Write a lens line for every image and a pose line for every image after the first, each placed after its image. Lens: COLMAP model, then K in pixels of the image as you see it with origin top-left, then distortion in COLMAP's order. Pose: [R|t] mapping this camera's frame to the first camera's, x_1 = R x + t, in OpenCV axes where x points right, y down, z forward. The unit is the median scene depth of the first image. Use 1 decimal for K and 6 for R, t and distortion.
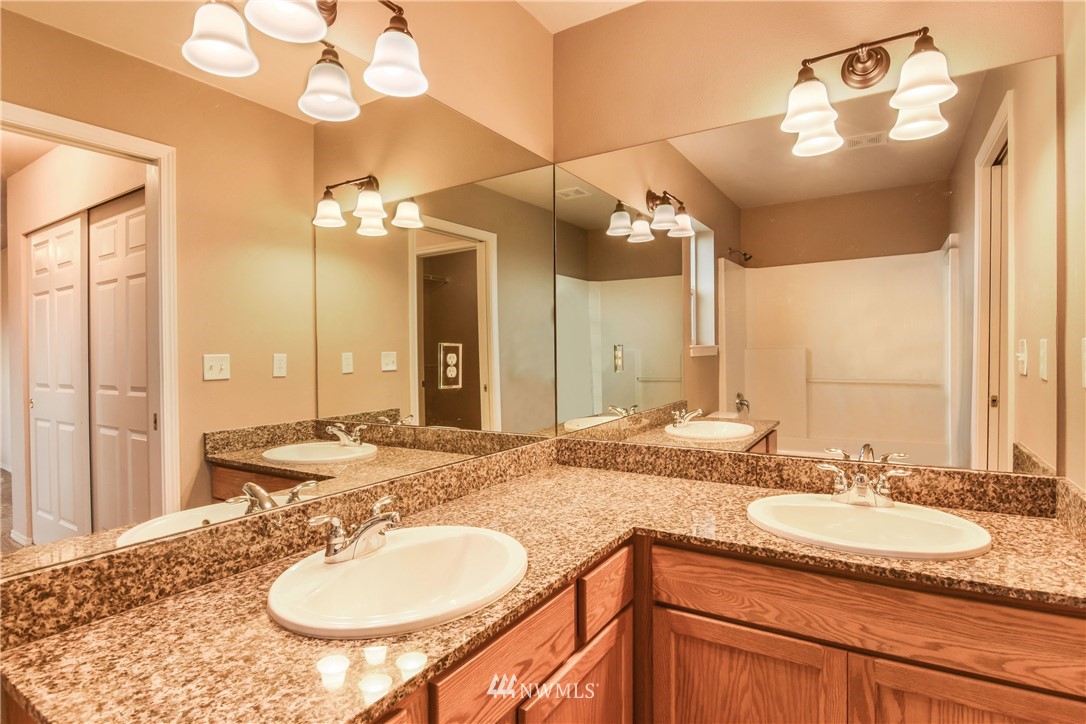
lens RADIAL K [[531.8, 0, 574.6], [0, 531.8, 359.8], [0, 0, 1]] dist [-0.006545, -0.005050]
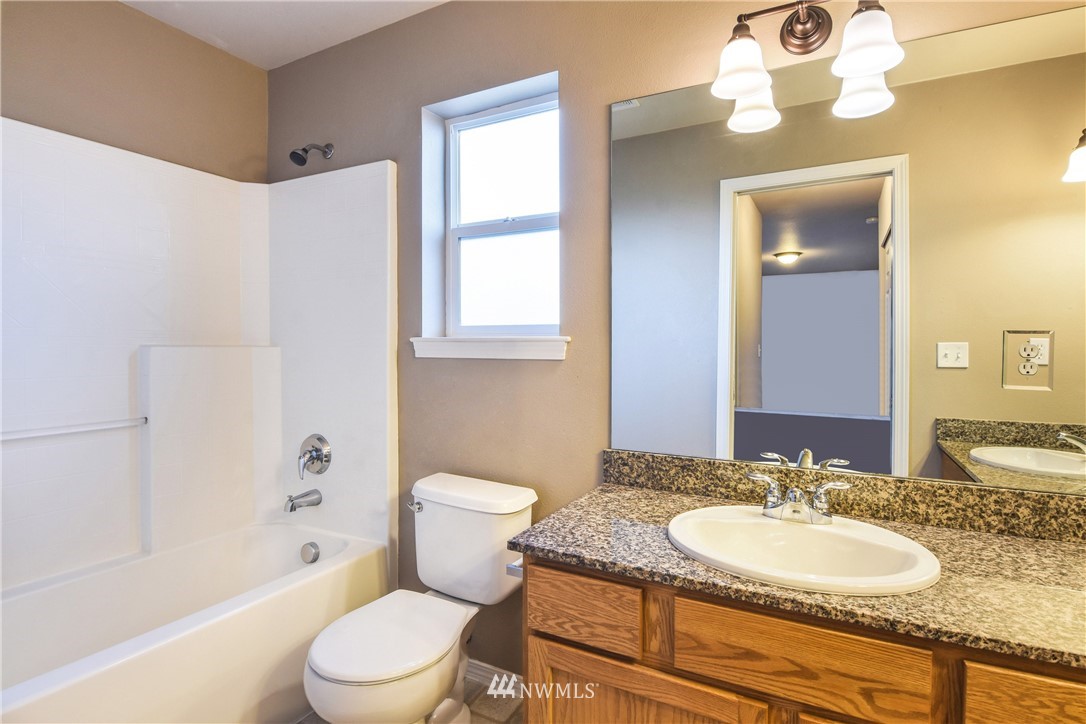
lens RADIAL K [[531.8, 0, 543.7], [0, 531.8, 353.0], [0, 0, 1]] dist [-0.006545, -0.005050]
pose [[0.073731, 0.026503, -0.996926, 0.702593], [-0.014731, 0.999567, 0.025484, -0.010556], [0.997169, 0.012807, 0.074089, 0.401239]]
